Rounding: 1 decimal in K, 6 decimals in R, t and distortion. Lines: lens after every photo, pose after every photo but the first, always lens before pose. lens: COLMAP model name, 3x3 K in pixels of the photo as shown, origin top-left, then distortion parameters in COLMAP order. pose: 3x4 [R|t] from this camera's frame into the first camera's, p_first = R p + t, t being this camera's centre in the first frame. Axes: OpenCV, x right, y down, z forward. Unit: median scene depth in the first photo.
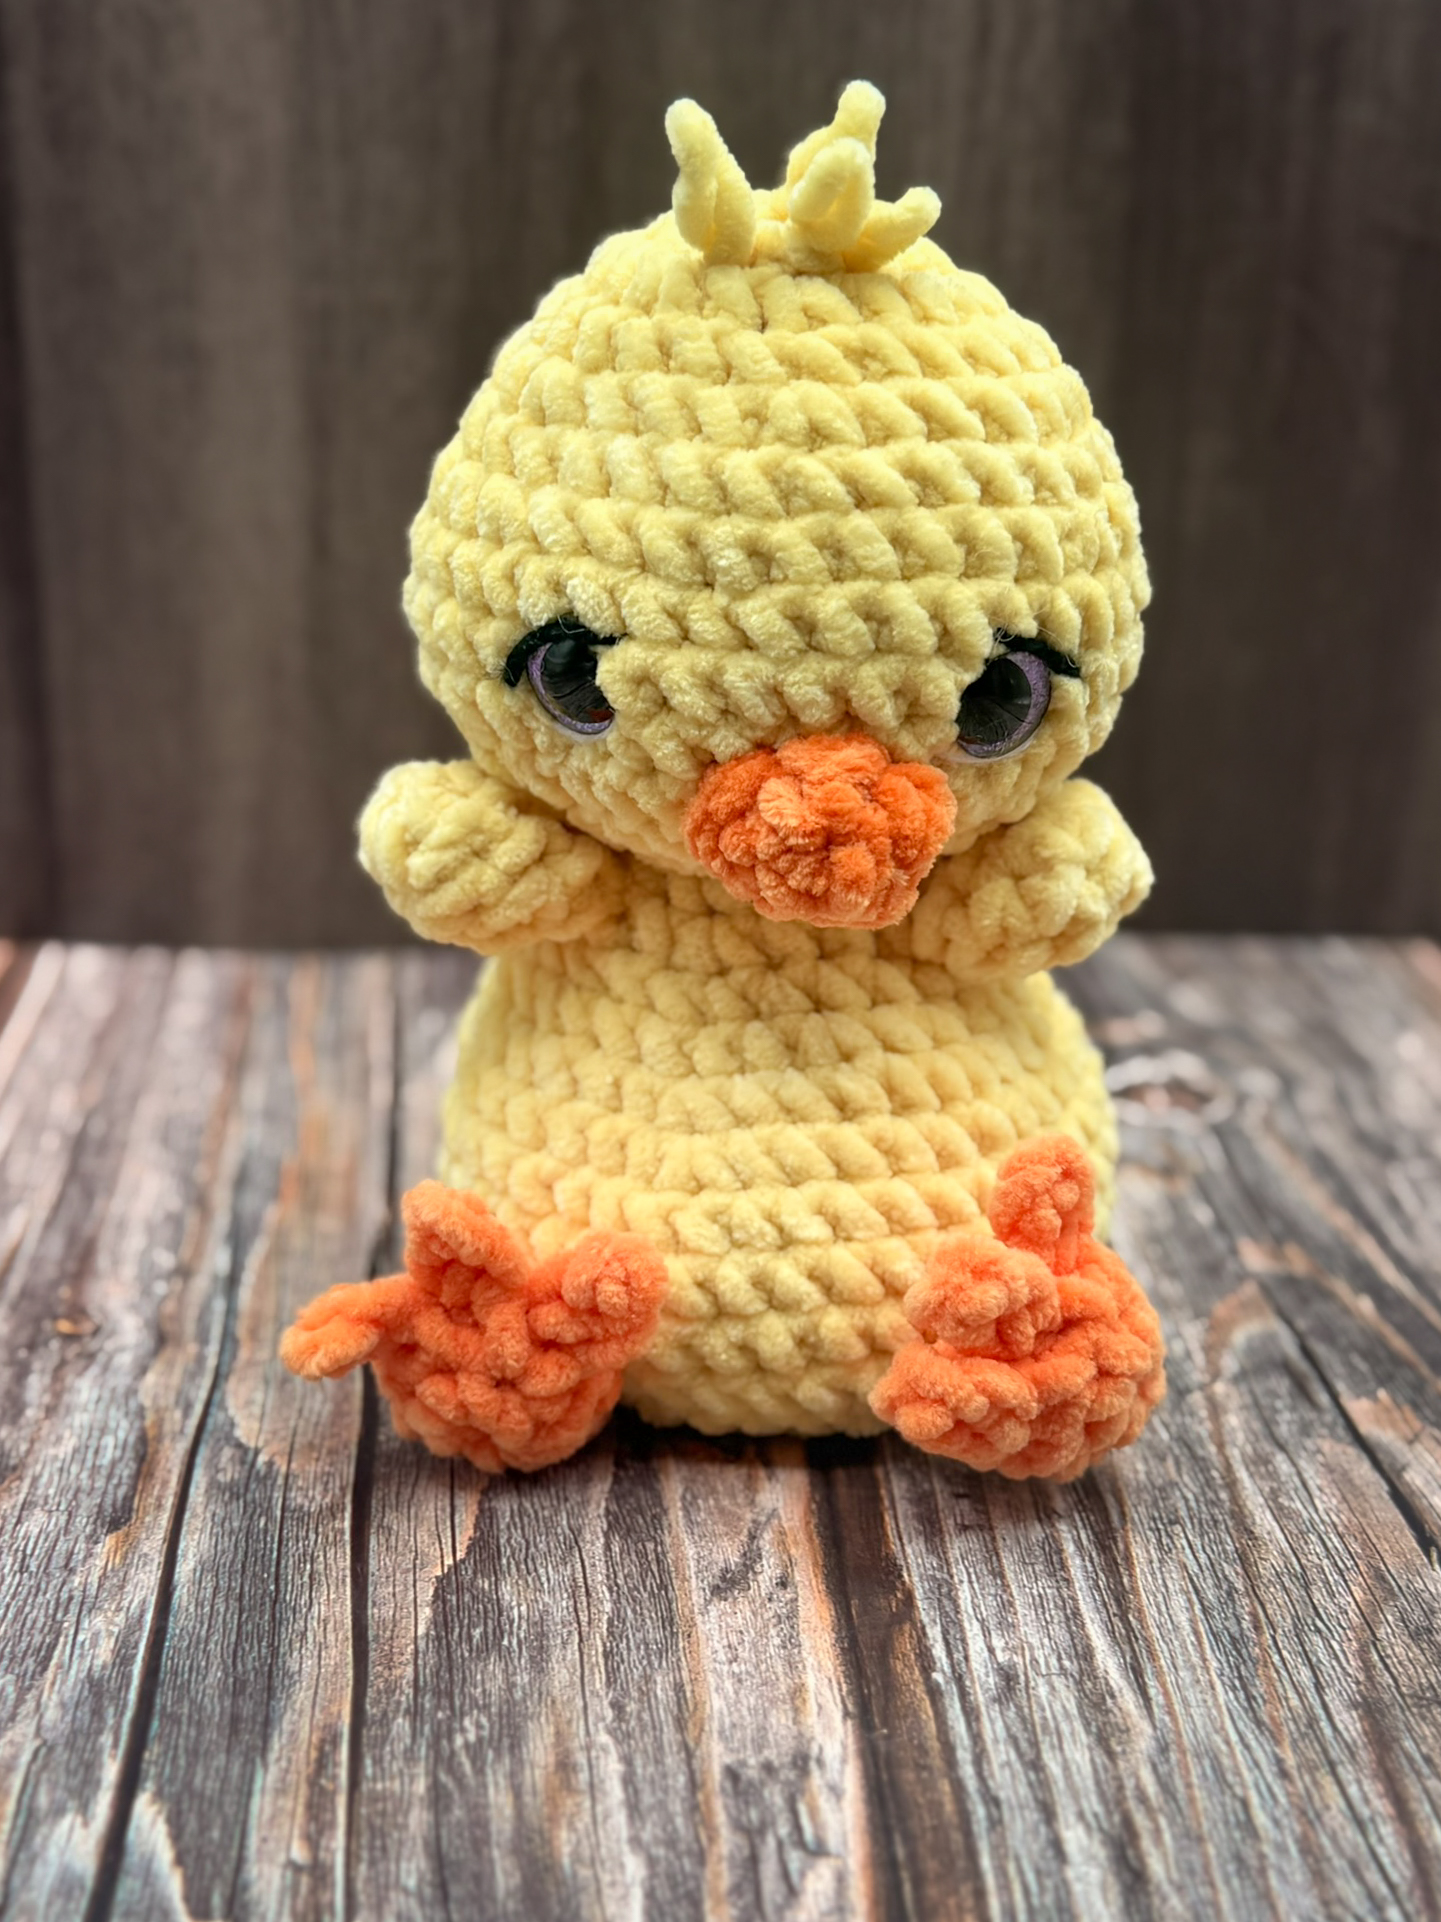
lens RADIAL K [[2570.3, 0, 716.3], [0, 2570.3, 1000.4], [0, 0, 1]] dist [0.036060, 0.000000]
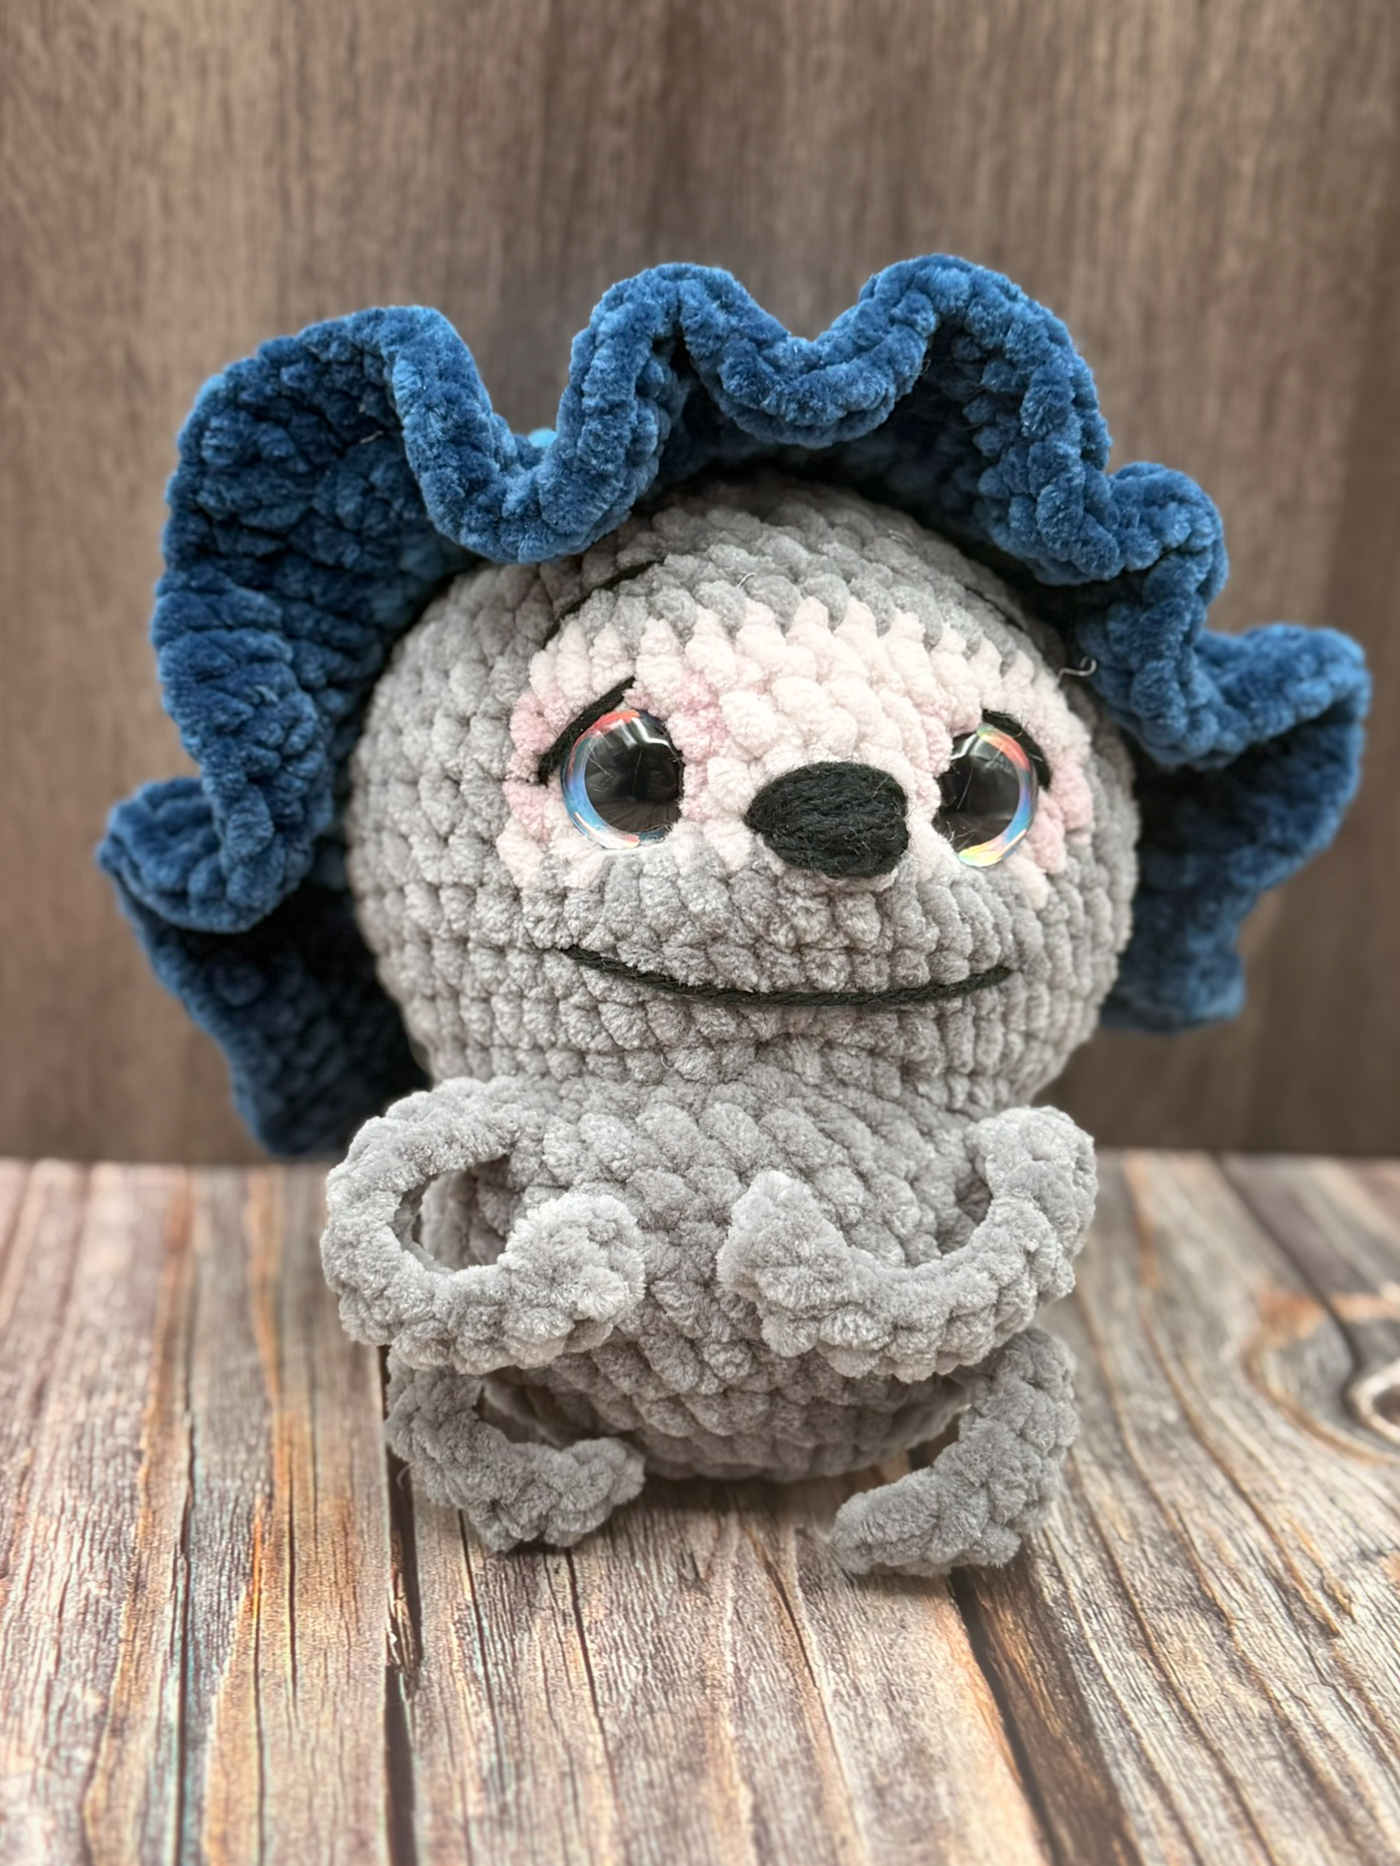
lens RADIAL K [[2495.4, 0, 600.2], [0, 2495.4, 1013.9], [0, 0, 1]] dist [0.036060, 0.000000]
pose [[0.999760, 0.016181, 0.014757, -0.124107], [-0.015941, 0.999740, -0.016293, -0.093769], [-0.015017, 0.016054, 0.999758, 0.456736]]
